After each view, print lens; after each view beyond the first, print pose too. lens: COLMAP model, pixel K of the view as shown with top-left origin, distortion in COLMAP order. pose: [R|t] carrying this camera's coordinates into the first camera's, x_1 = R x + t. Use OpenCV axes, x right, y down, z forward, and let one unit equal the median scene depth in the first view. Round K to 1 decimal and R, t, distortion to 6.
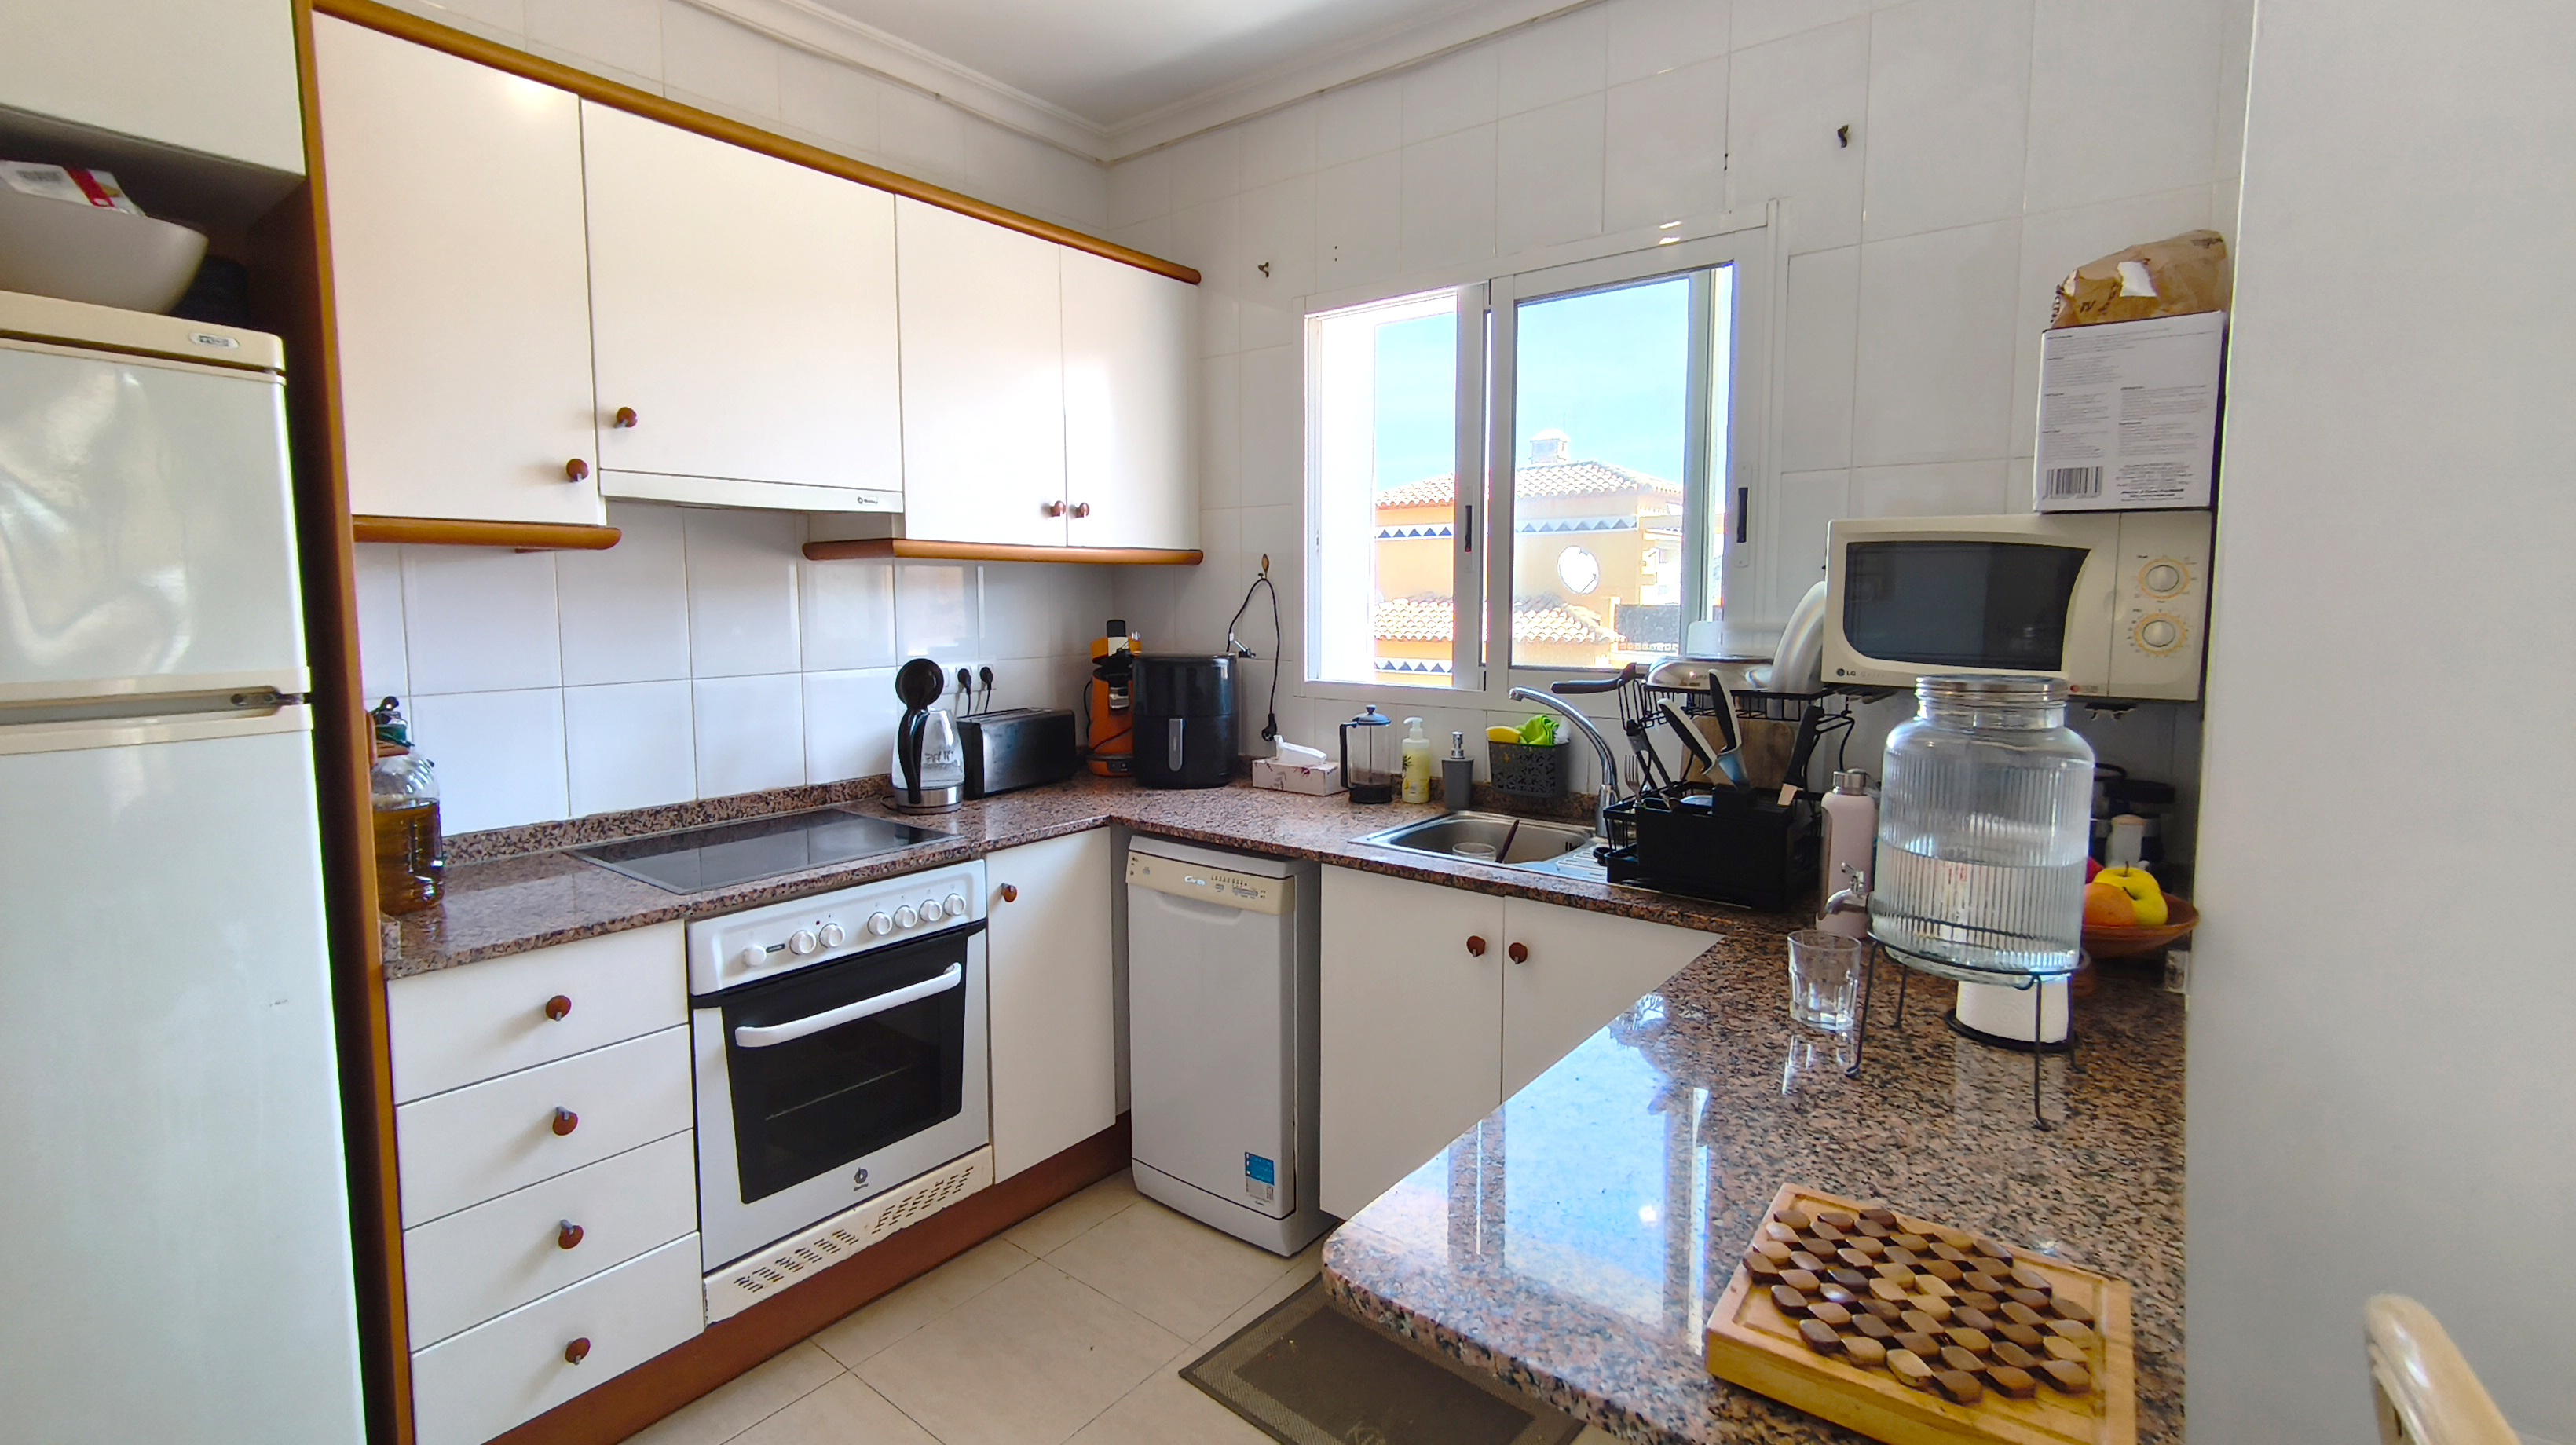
lens RADIAL K [[1131.5, 0, 1285.0], [0, 1131.5, 692.3], [0, 0, 1]] dist [0.000138, 0.000033]
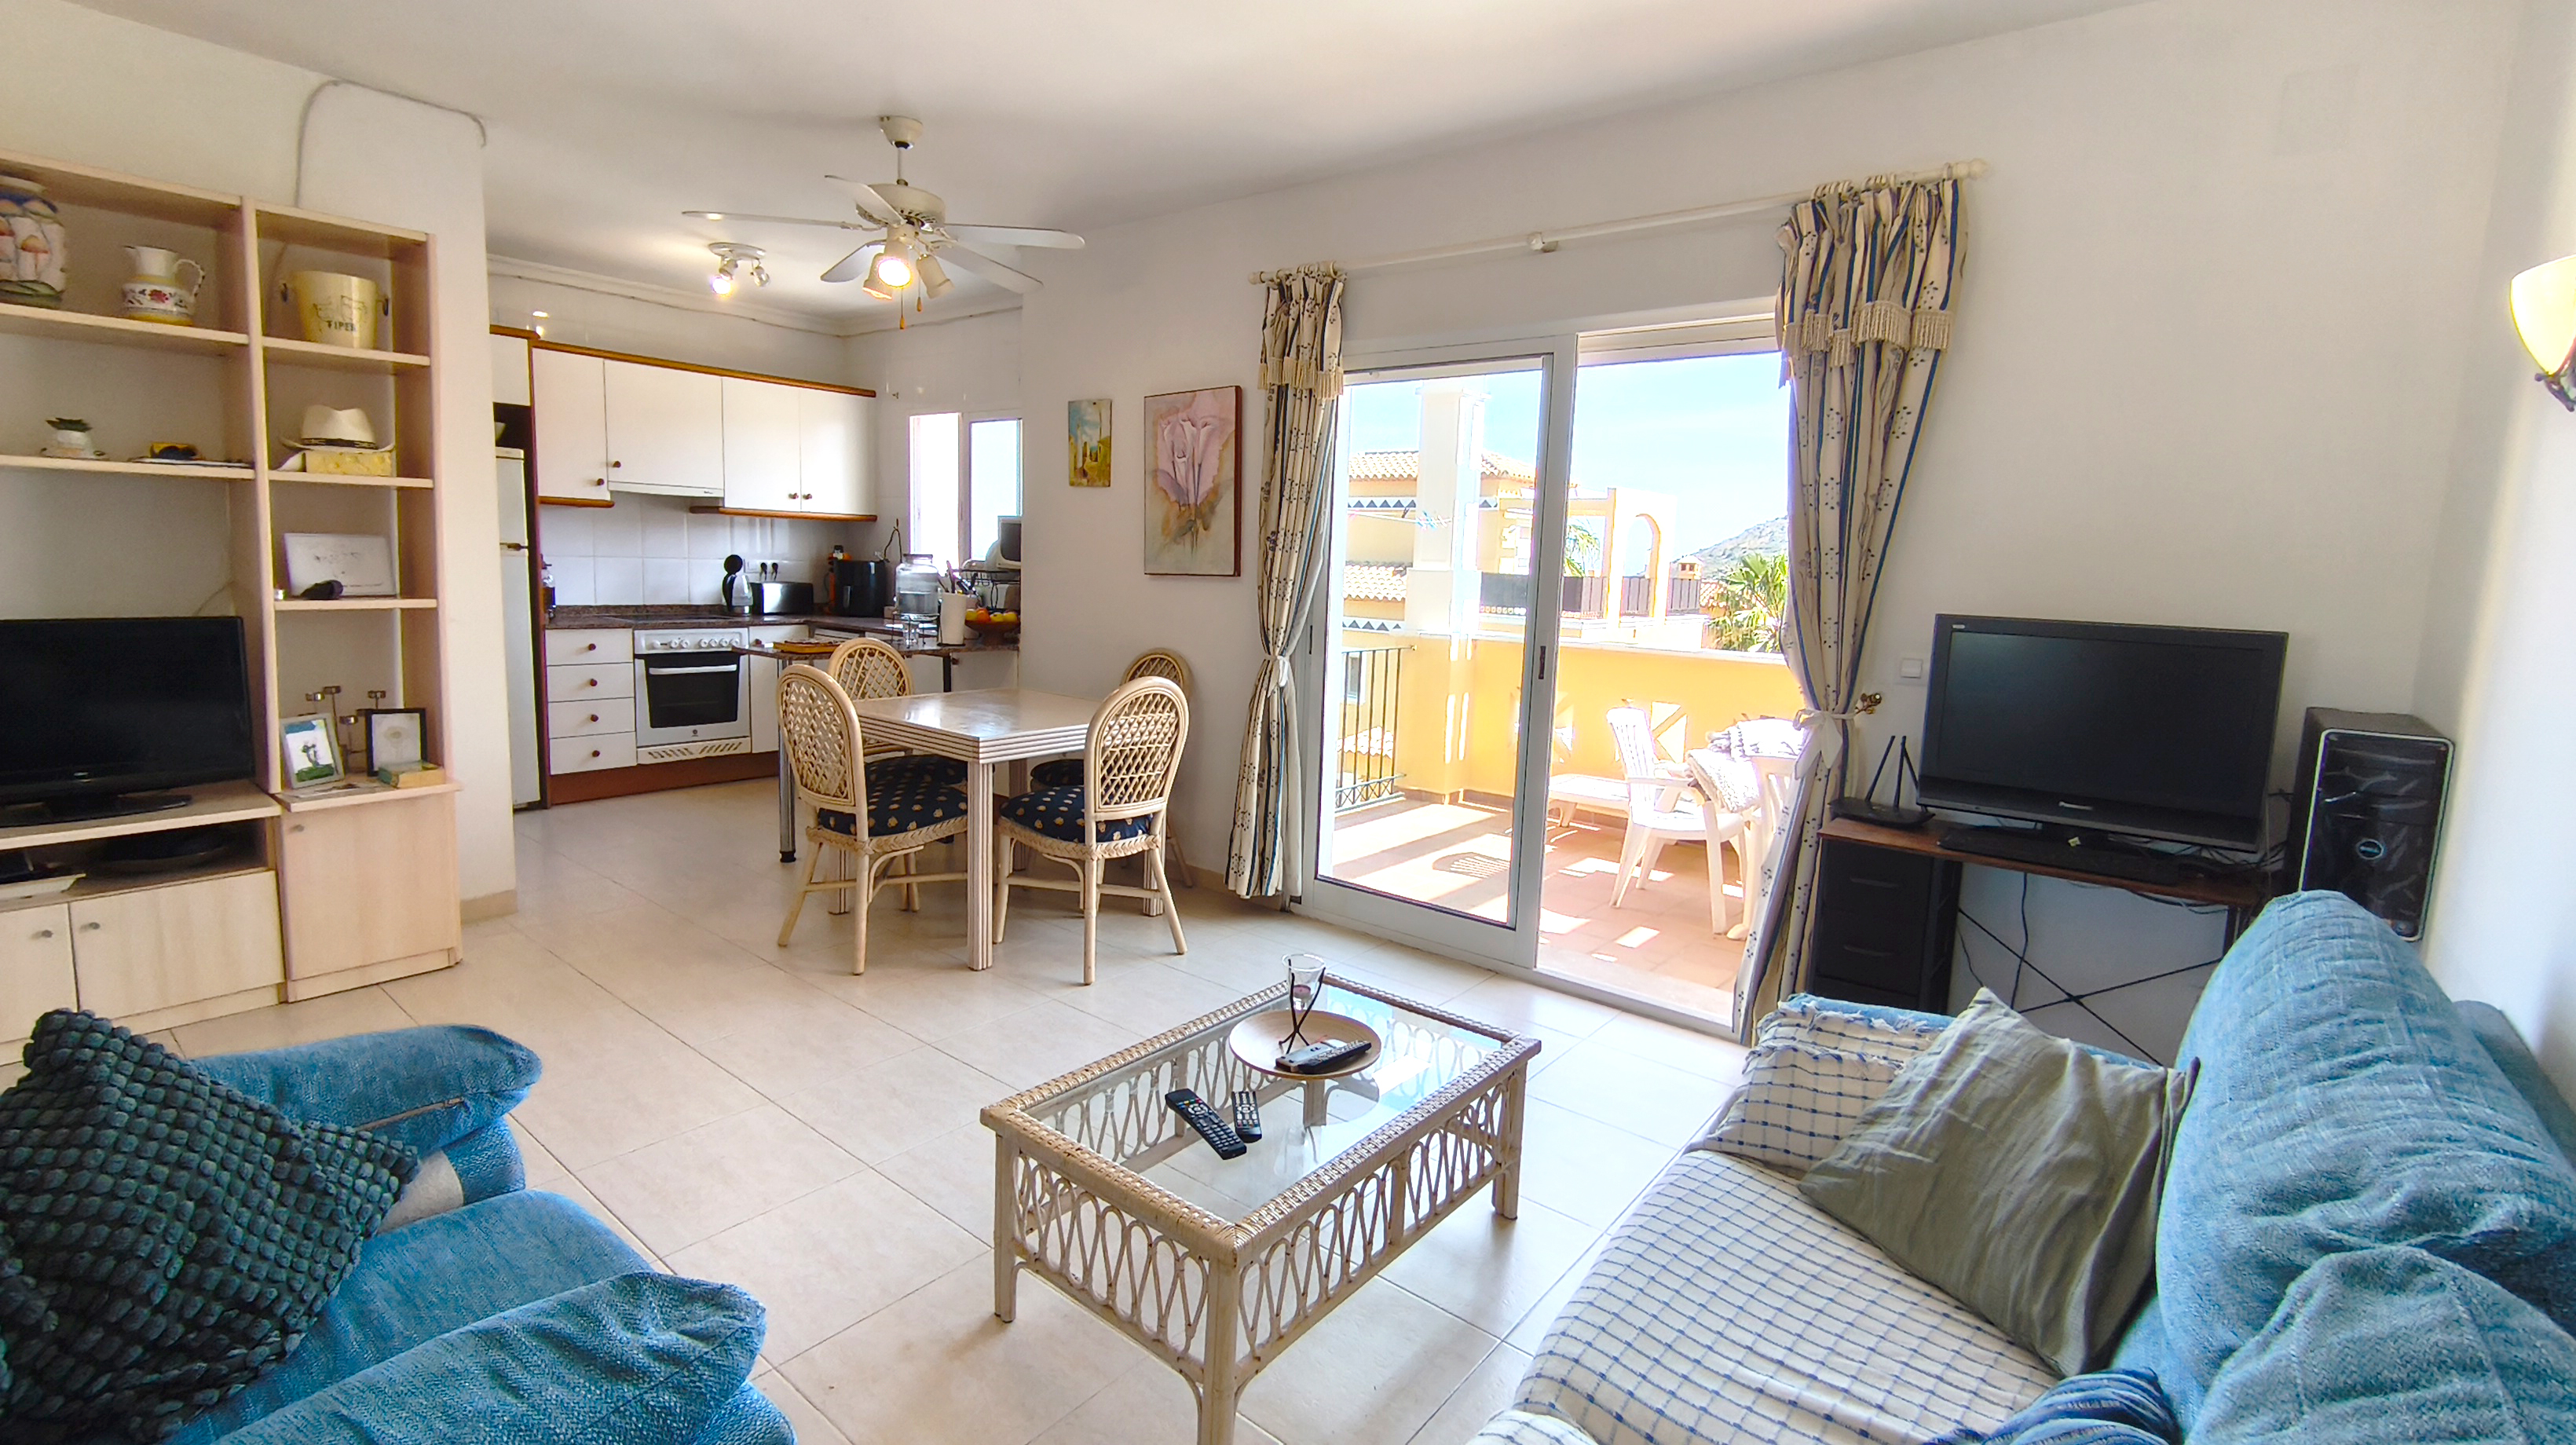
lens RADIAL K [[1119.8, 0, 1275.9], [0, 1119.8, 701.3], [0, 0, 1]] dist [-0.000469, 0.000227]
pose [[0.998999, 0.043276, -0.011319, 0.996059], [-0.042788, 0.998272, 0.040288, 0.155332], [0.013043, -0.039763, 0.999124, -1.603855]]
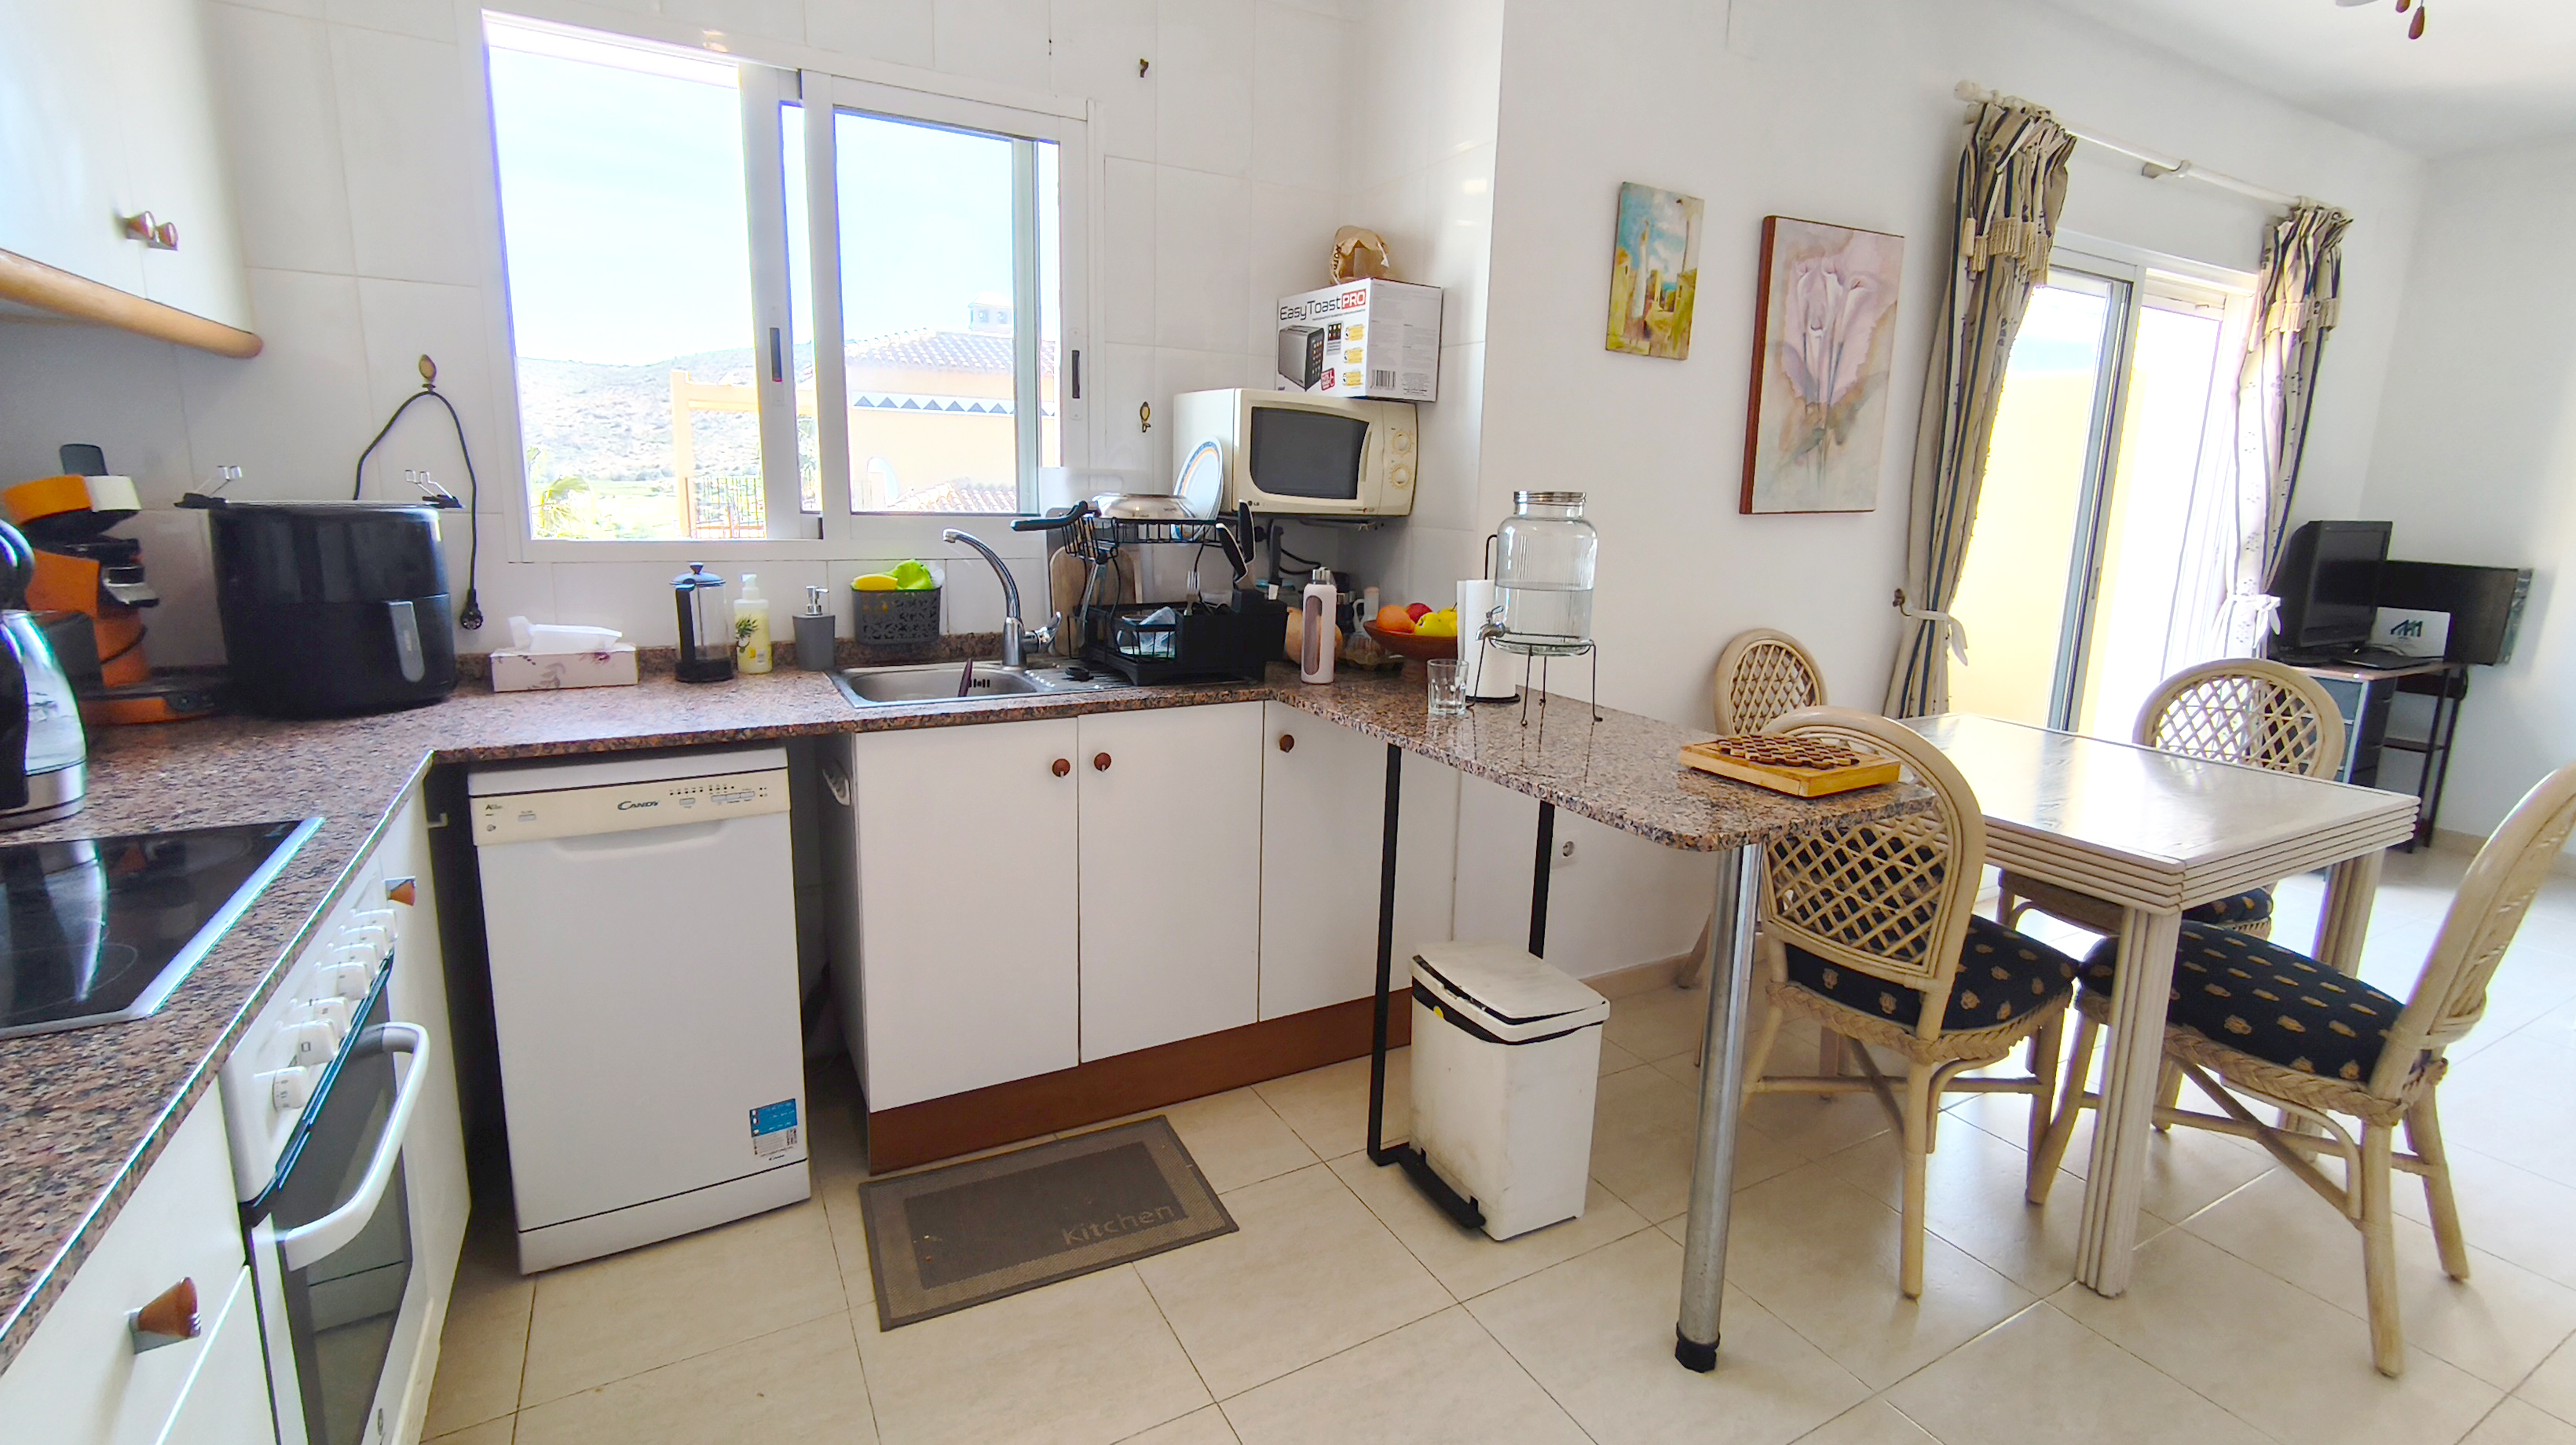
lens RADIAL K [[1131.5, 0, 1285.0], [0, 1131.5, 692.3], [0, 0, 1]] dist [0.000138, 0.000033]
pose [[0.386140, -0.153669, 0.909550, -0.587869], [0.054533, 0.988105, 0.143789, 0.010540], [-0.920827, -0.005922, 0.389927, 0.327039]]
